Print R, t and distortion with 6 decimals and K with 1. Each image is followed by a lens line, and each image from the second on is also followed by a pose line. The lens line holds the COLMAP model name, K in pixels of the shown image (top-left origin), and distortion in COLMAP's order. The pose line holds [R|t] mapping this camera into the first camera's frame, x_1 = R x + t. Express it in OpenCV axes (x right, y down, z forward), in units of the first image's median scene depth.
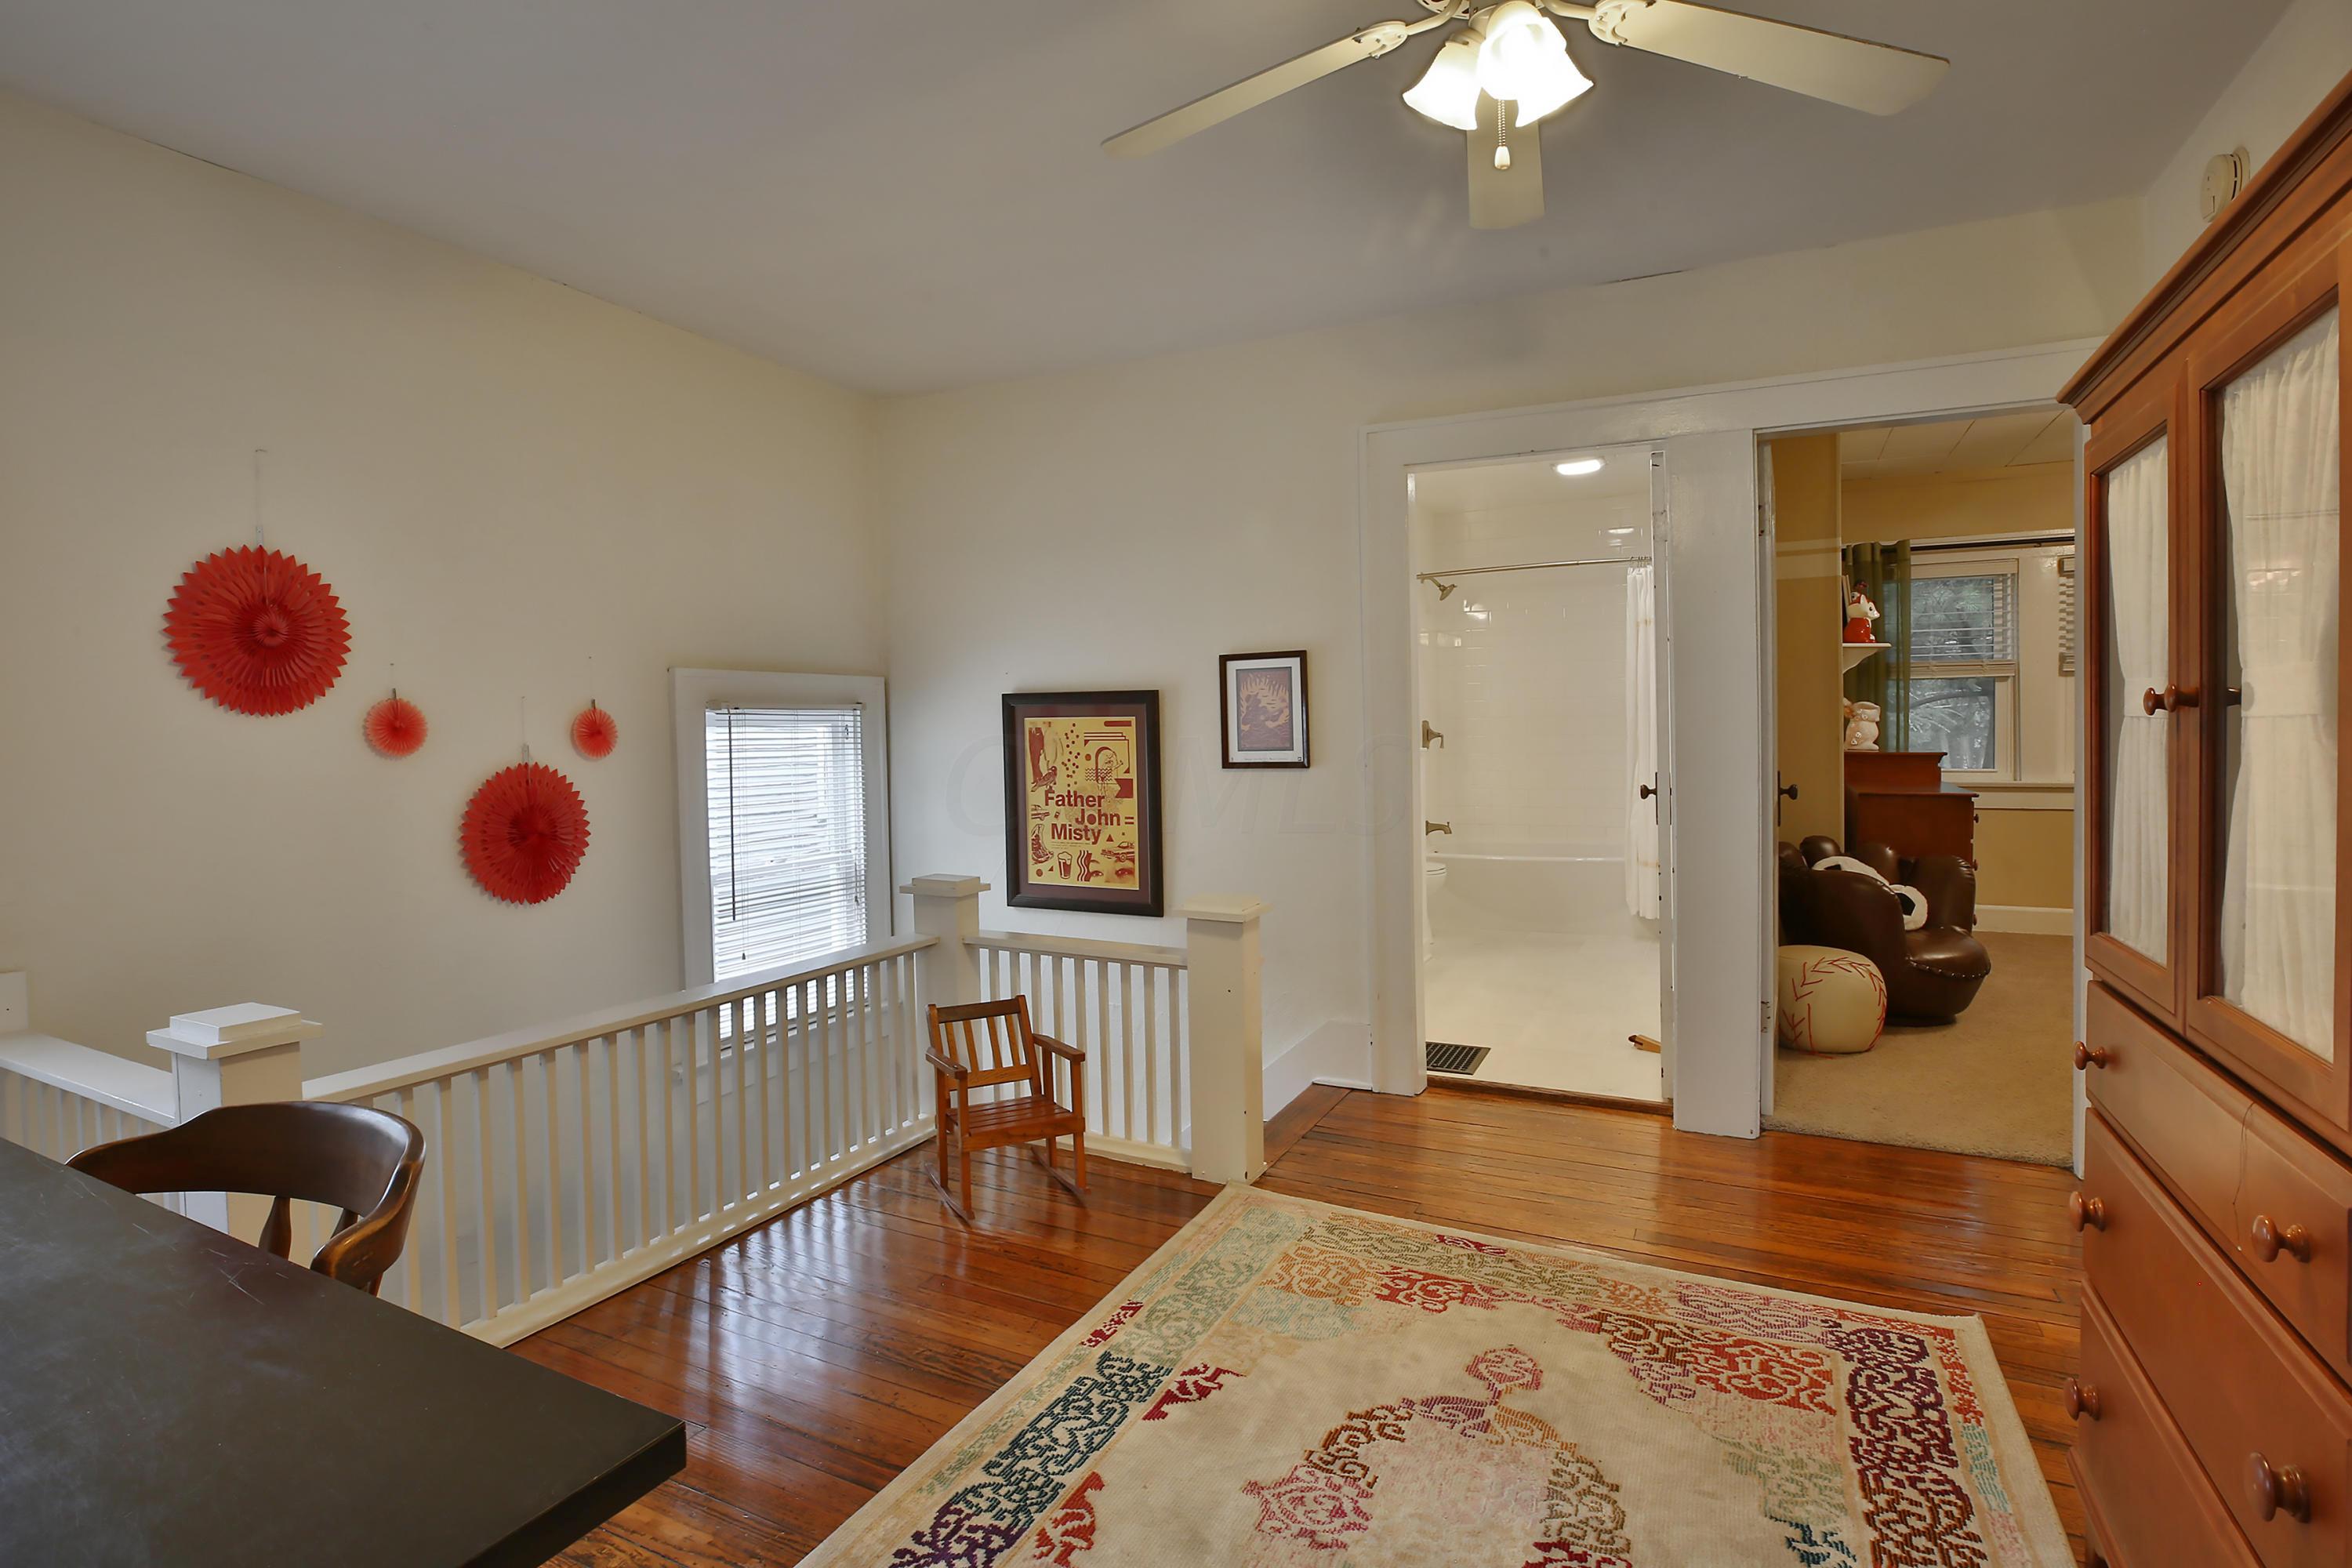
lens RADIAL K [[1206.7, 0, 1113.6], [0, 1206.7, 741.5], [0, 0, 1]] dist [-0.046969, 0.013763]
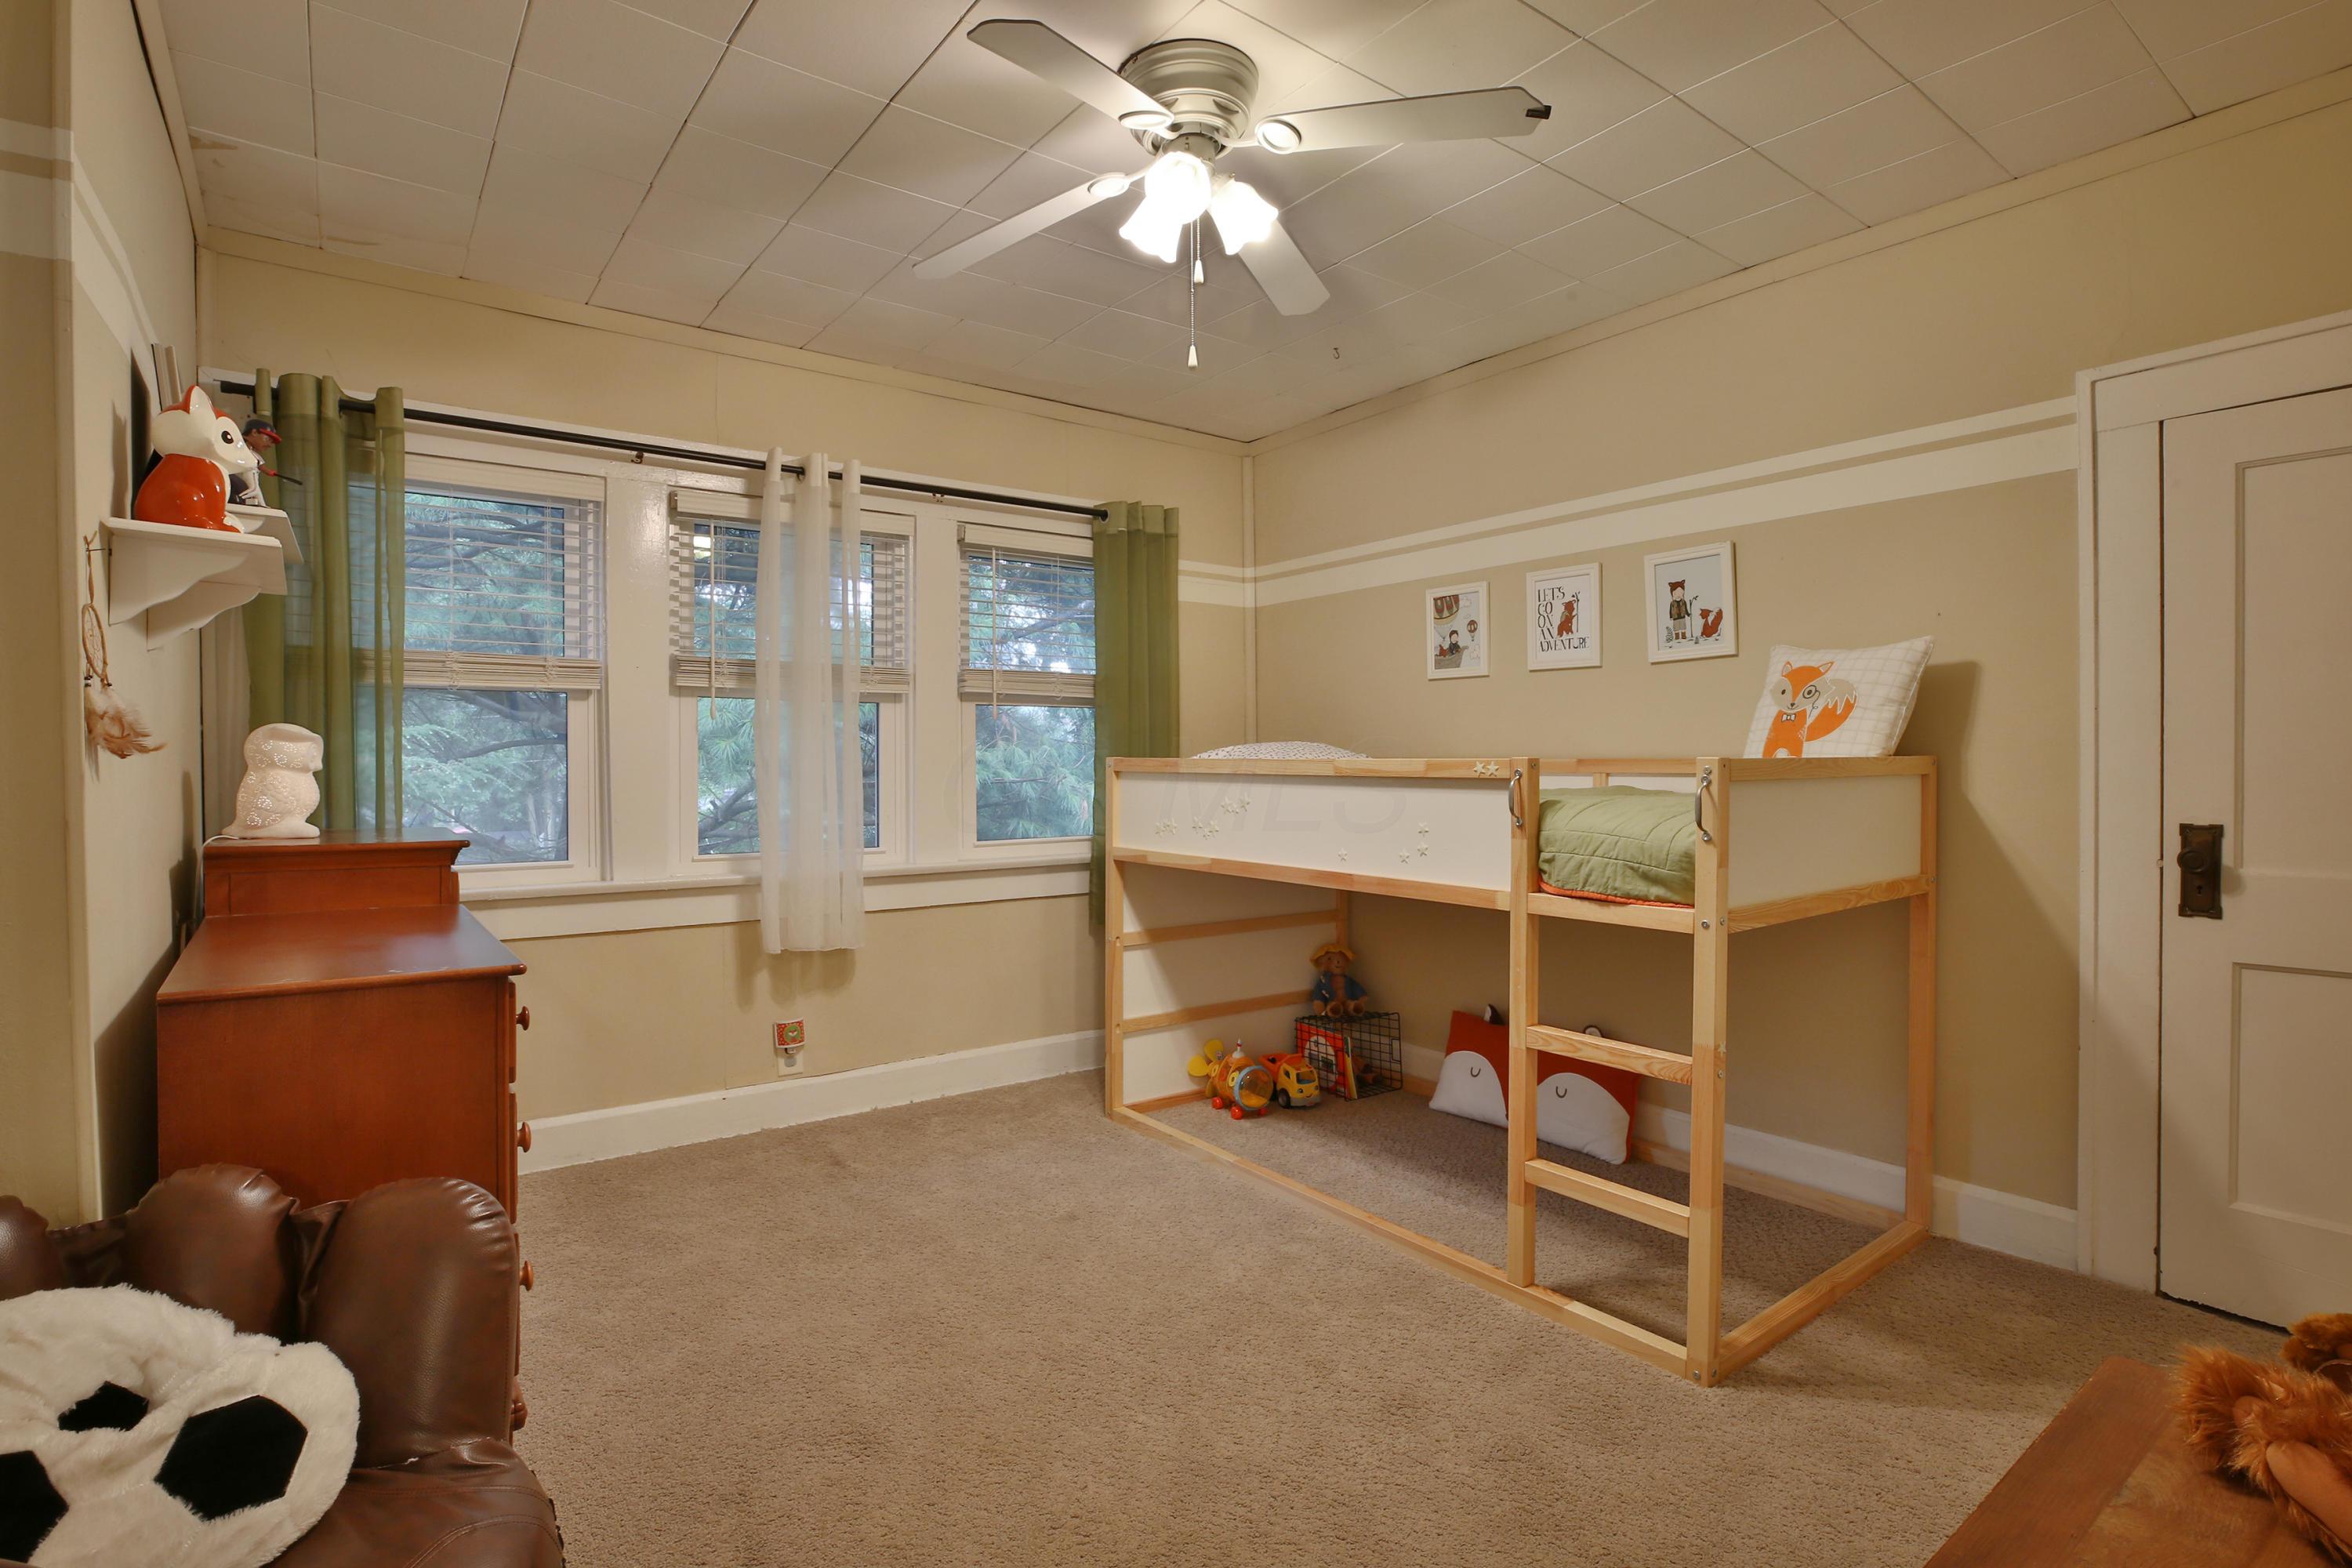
lens RADIAL K [[1133.8, 0, 1169.2], [0, 1133.8, 781.4], [0, 0, 1]] dist [-0.044989, 0.013985]
pose [[0.426254, -0.000933, 0.904603, 0.408188], [0.013144, 0.999900, -0.005163, -0.007086], [-0.904508, 0.014091, 0.426223, 0.542979]]
